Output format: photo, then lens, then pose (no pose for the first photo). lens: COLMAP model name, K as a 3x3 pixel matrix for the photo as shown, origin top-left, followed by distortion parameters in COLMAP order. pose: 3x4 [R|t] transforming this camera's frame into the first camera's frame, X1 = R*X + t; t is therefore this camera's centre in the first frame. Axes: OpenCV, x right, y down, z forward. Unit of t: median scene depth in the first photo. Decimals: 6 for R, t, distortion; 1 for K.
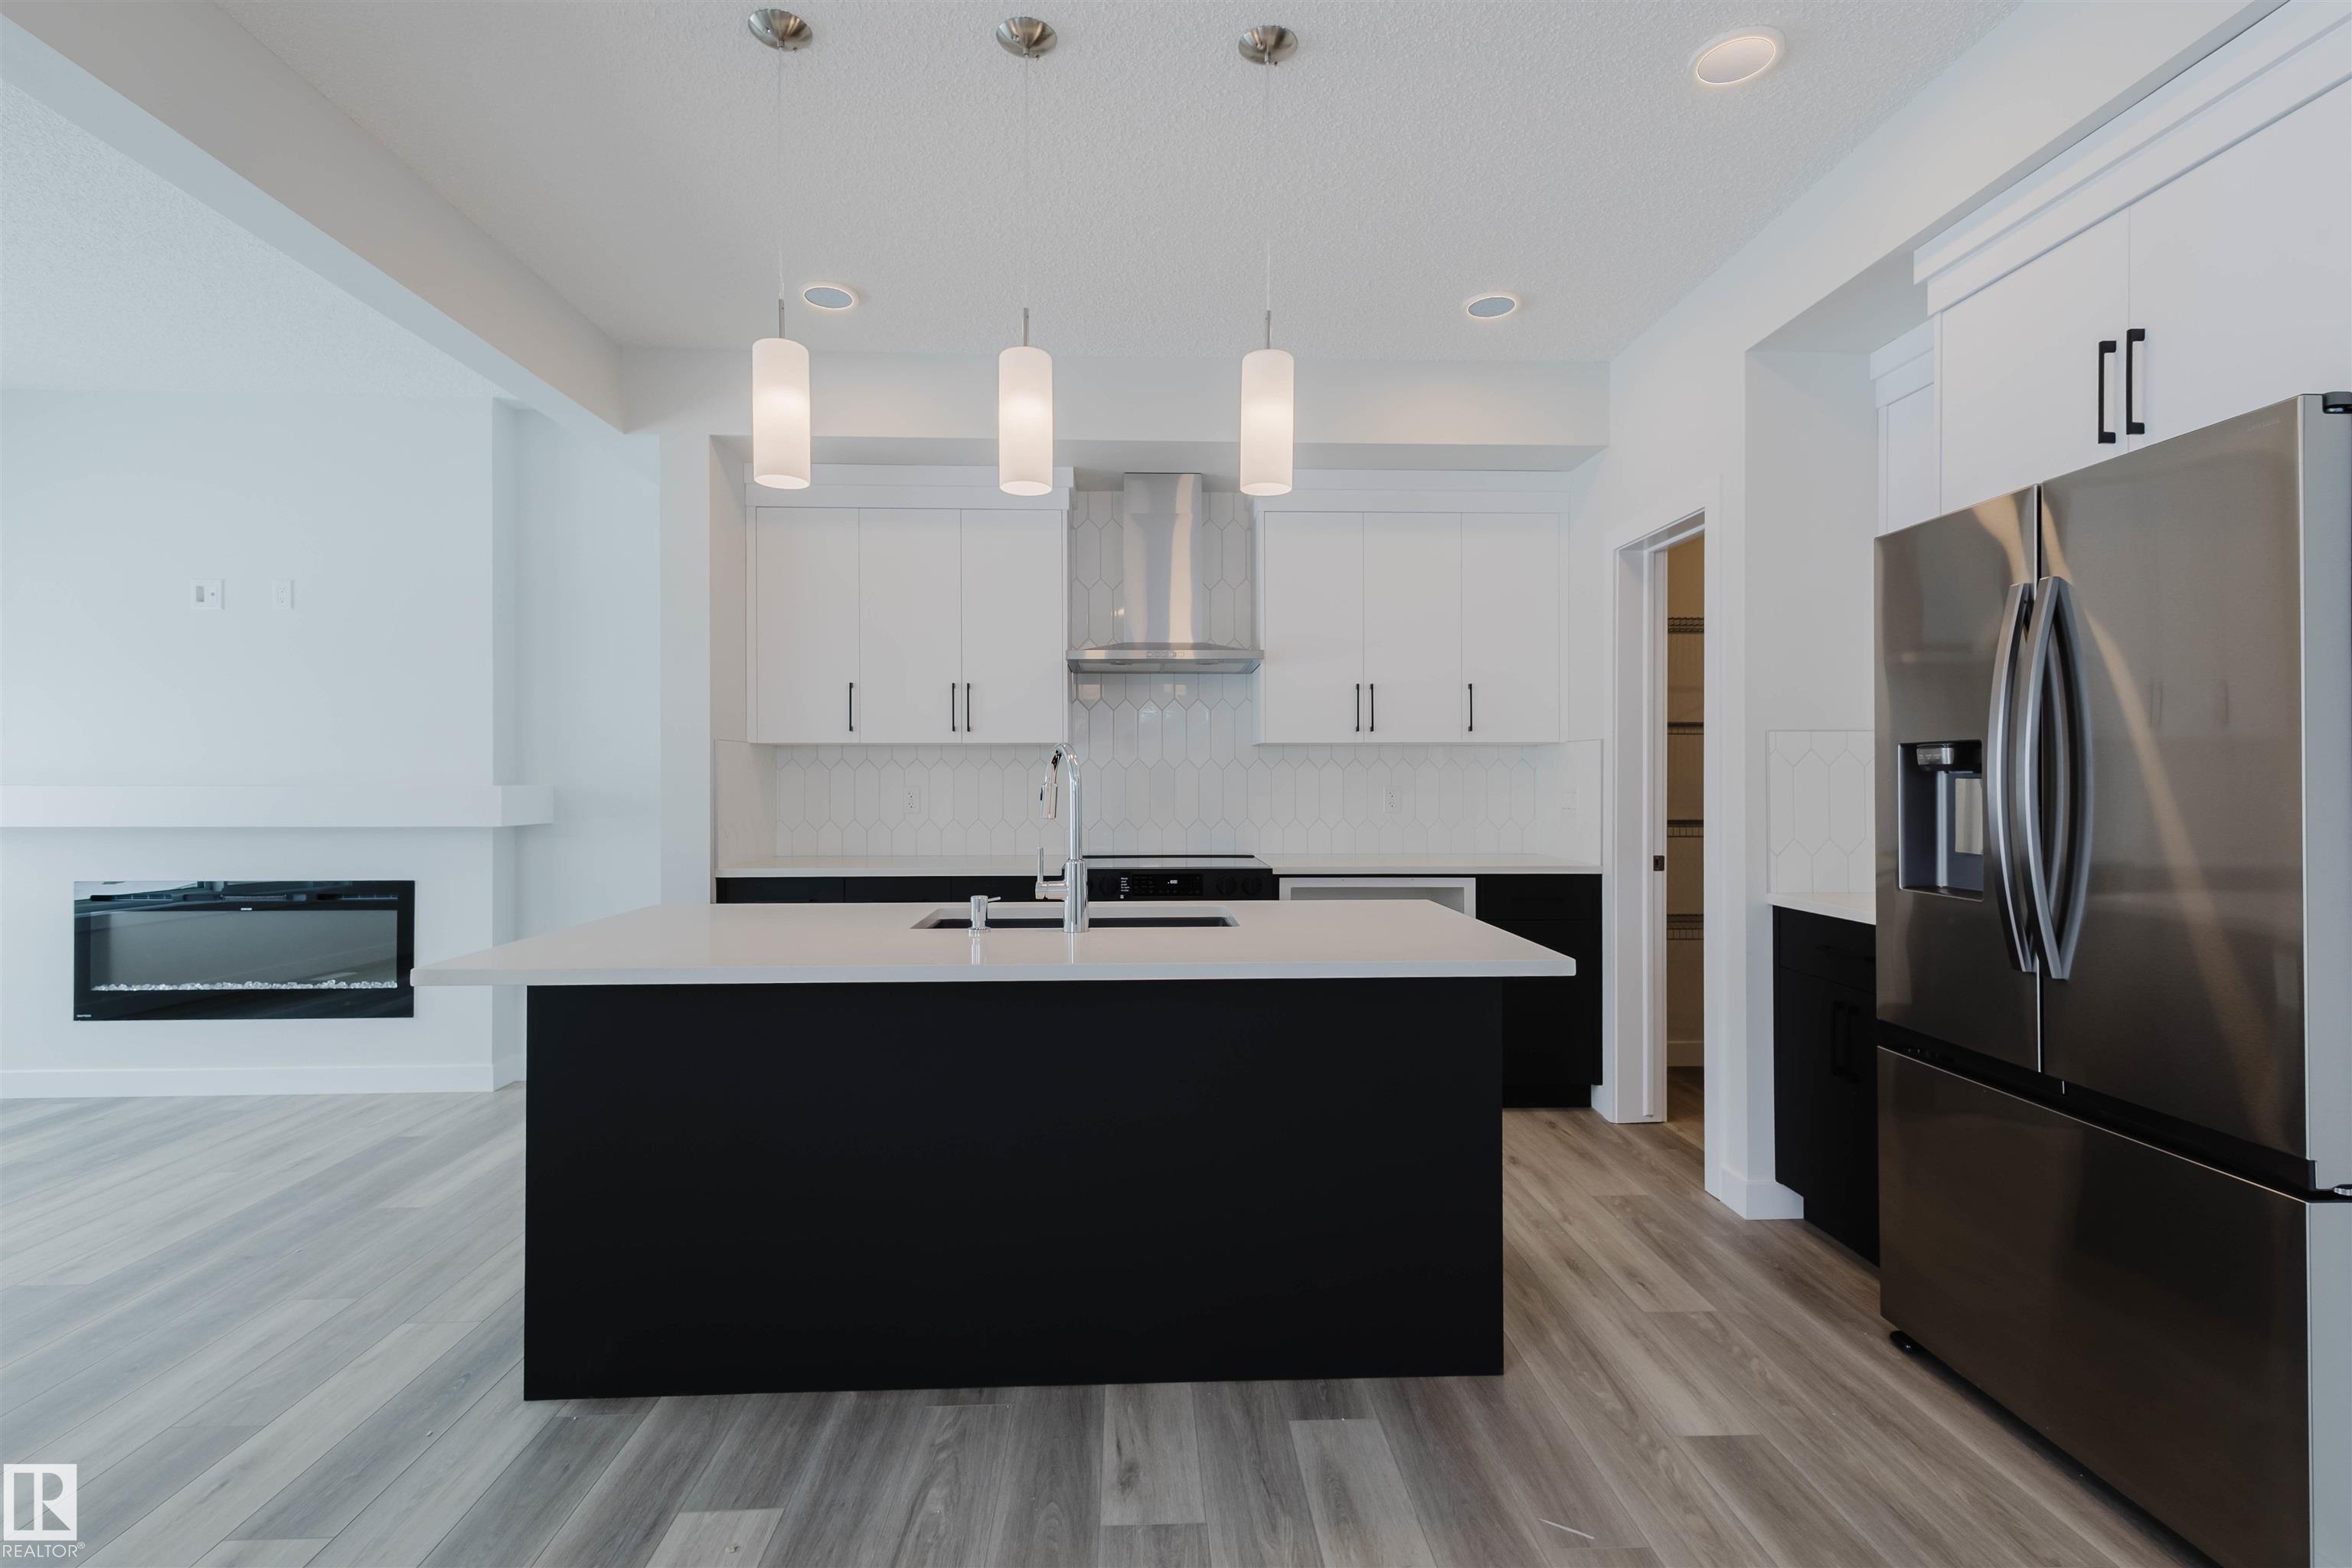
lens RADIAL K [[1078.9, 0, 1173.4], [0, 1078.9, 777.7], [0, 0, 1]] dist [0.017405, -0.005551]
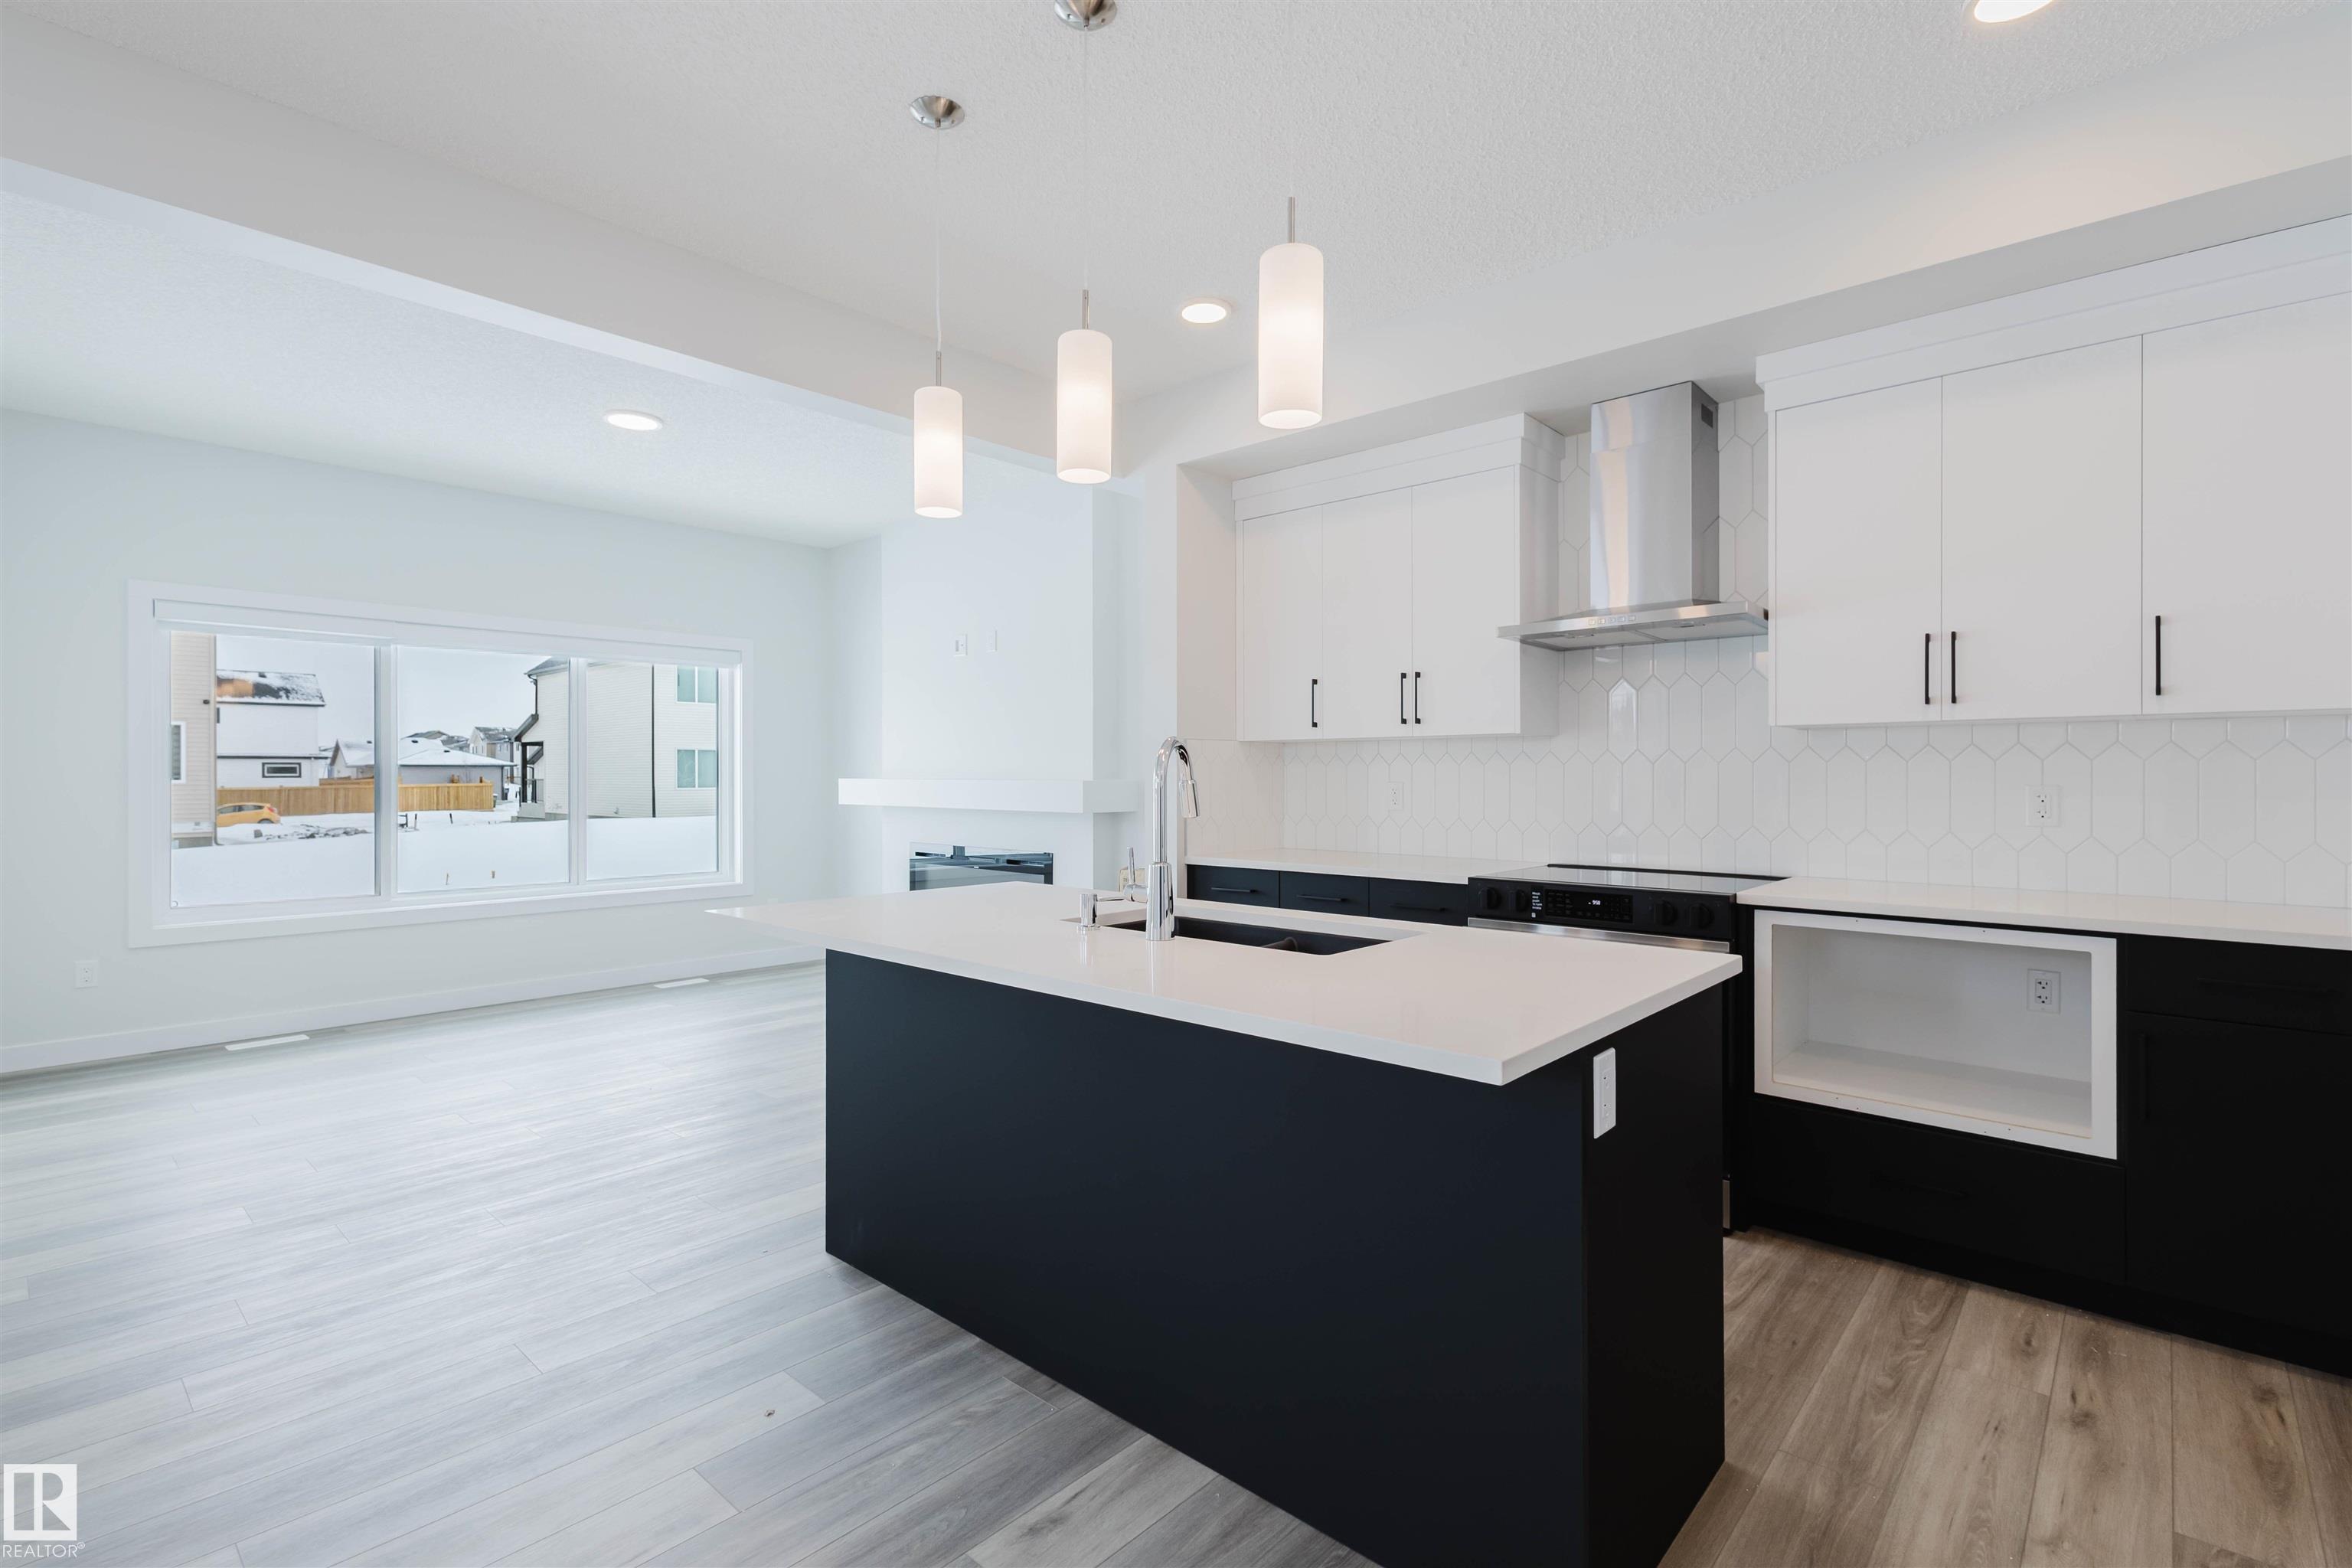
lens RADIAL K [[1078.9, 0, 1177.8], [0, 1078.9, 778.6], [0, 0, 1]] dist [0.017405, -0.005551]
pose [[0.713140, 0.003259, -0.701014, 0.442606], [0.001965, 0.999976, 0.006649, -0.002845], [0.701018, -0.006119, 0.713117, 0.267026]]
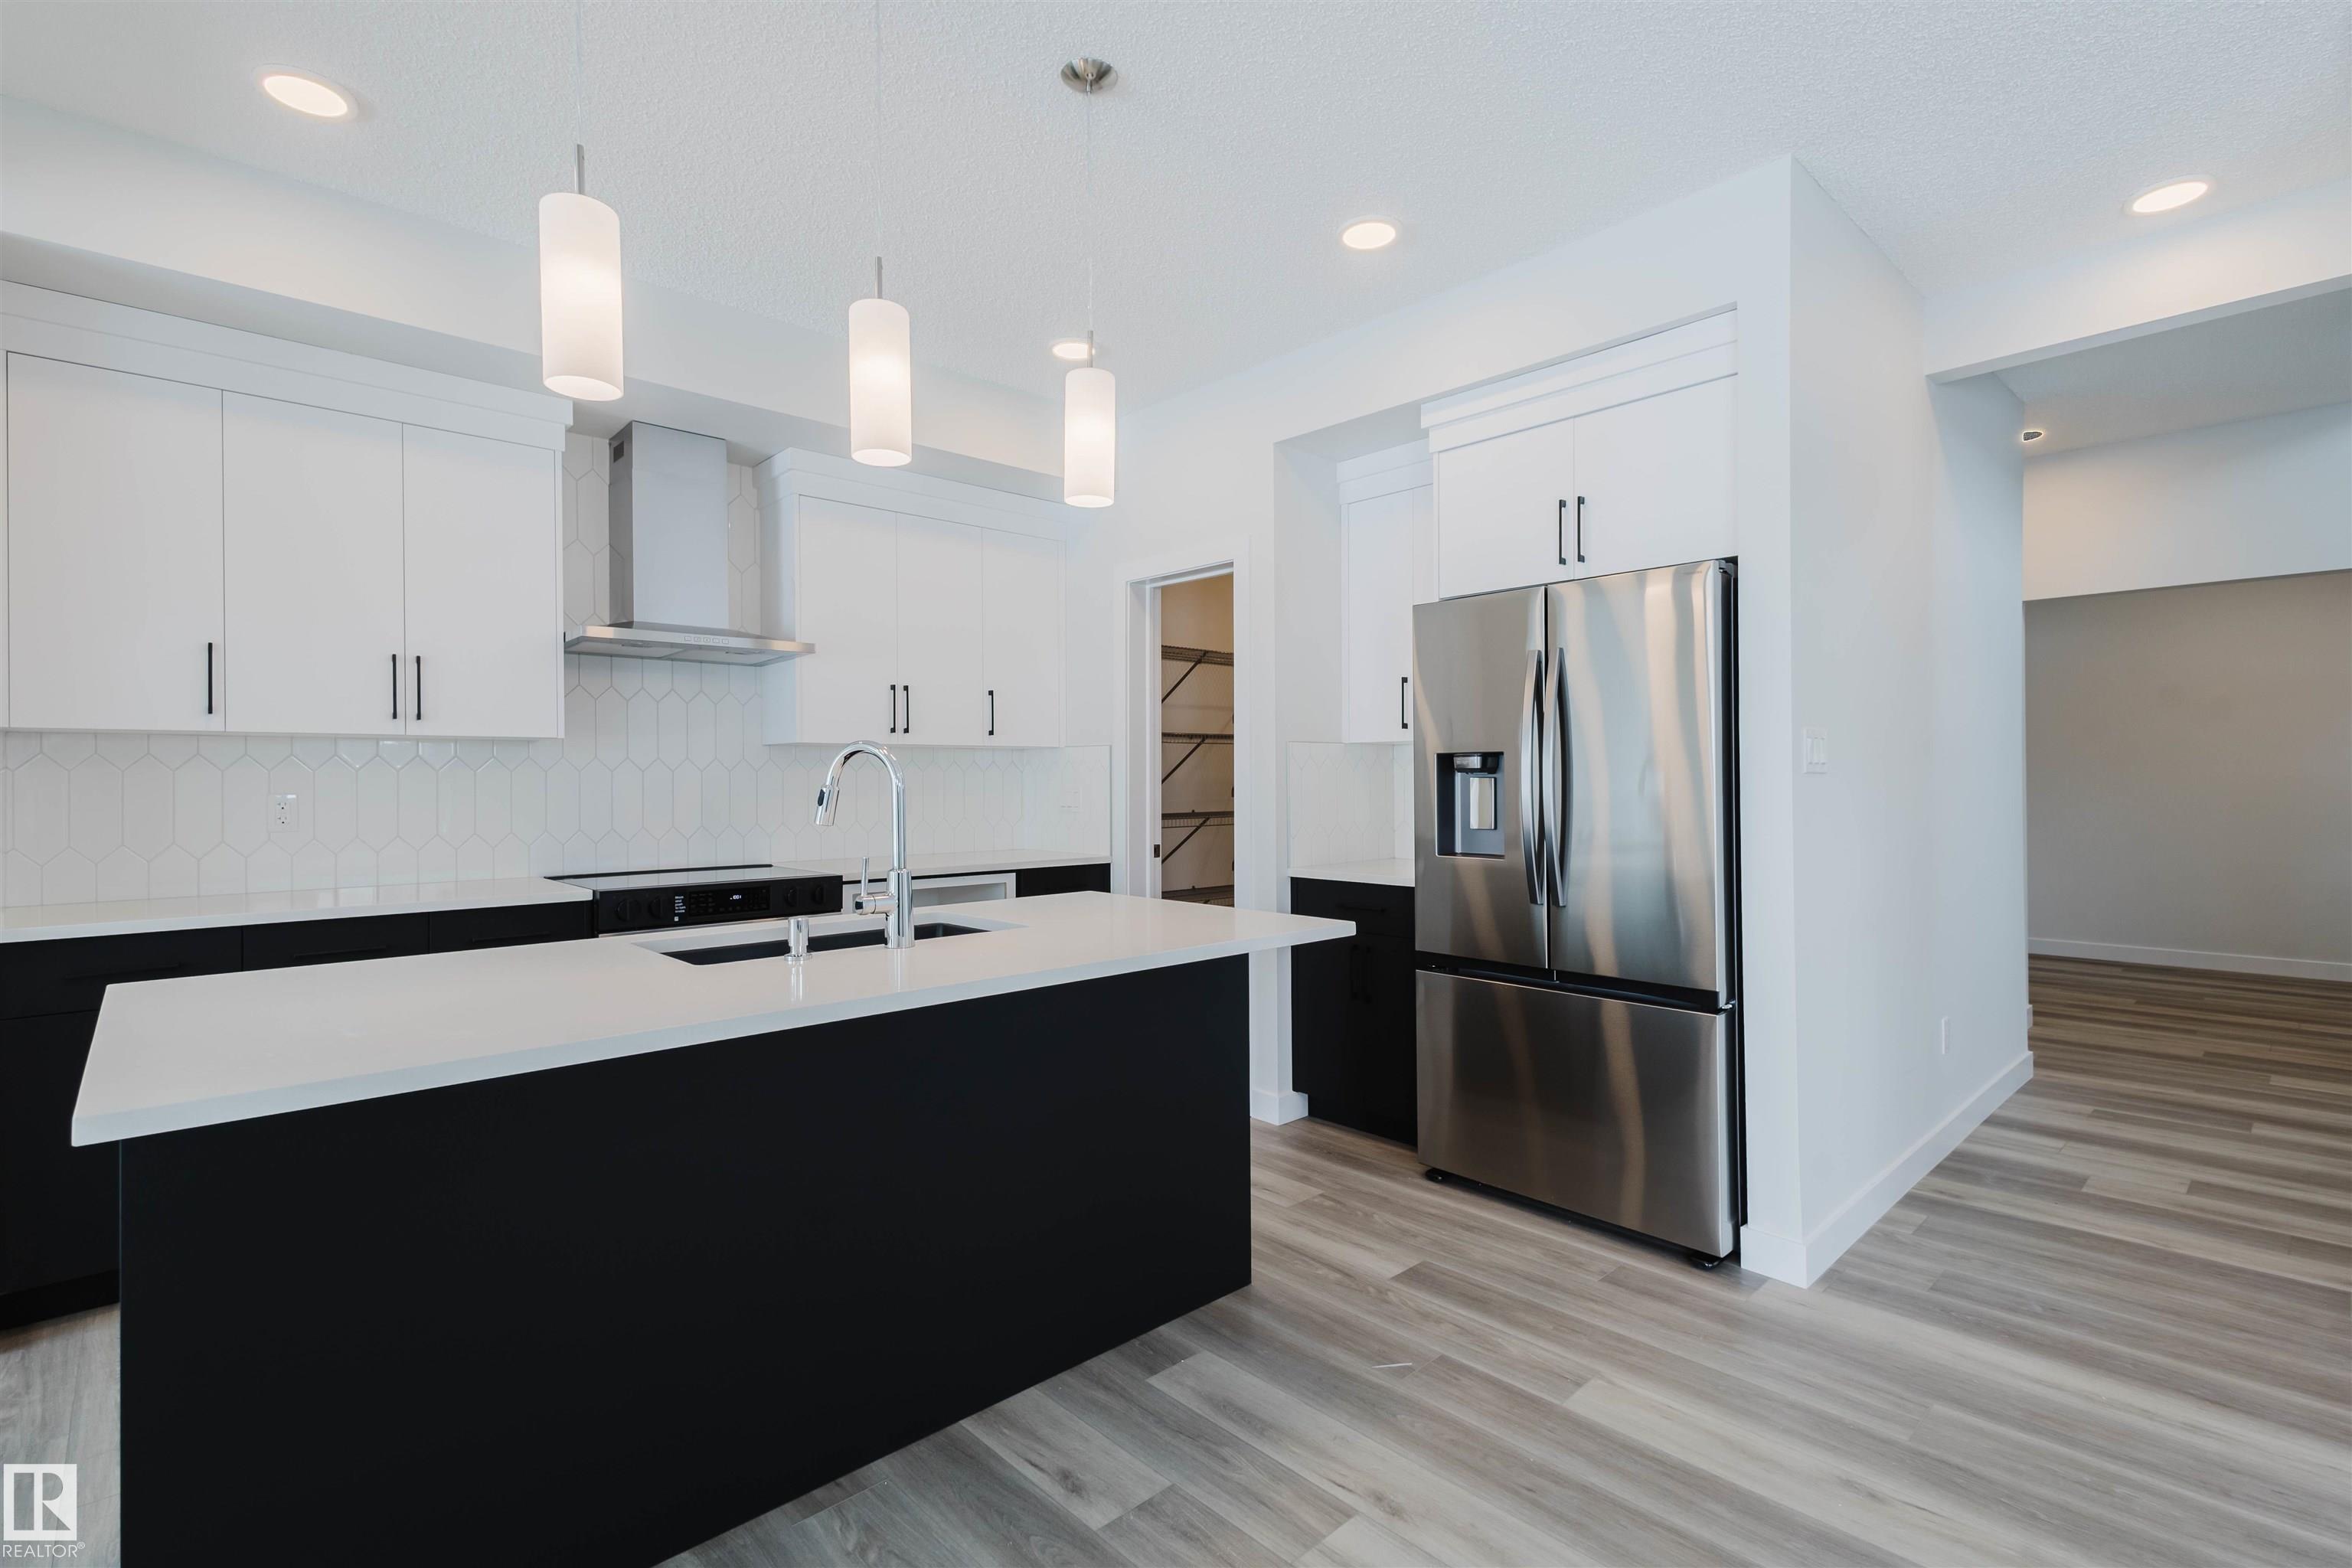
lens RADIAL K [[1078.9, 0, 1164.1], [0, 1078.9, 775.7], [0, 0, 1]] dist [0.017405, -0.005551]
pose [[0.761633, 0.000677, 0.648008, -0.395048], [0.004091, 0.999974, -0.005854, 0.004226], [-0.647995, 0.007109, 0.761611, 0.120317]]
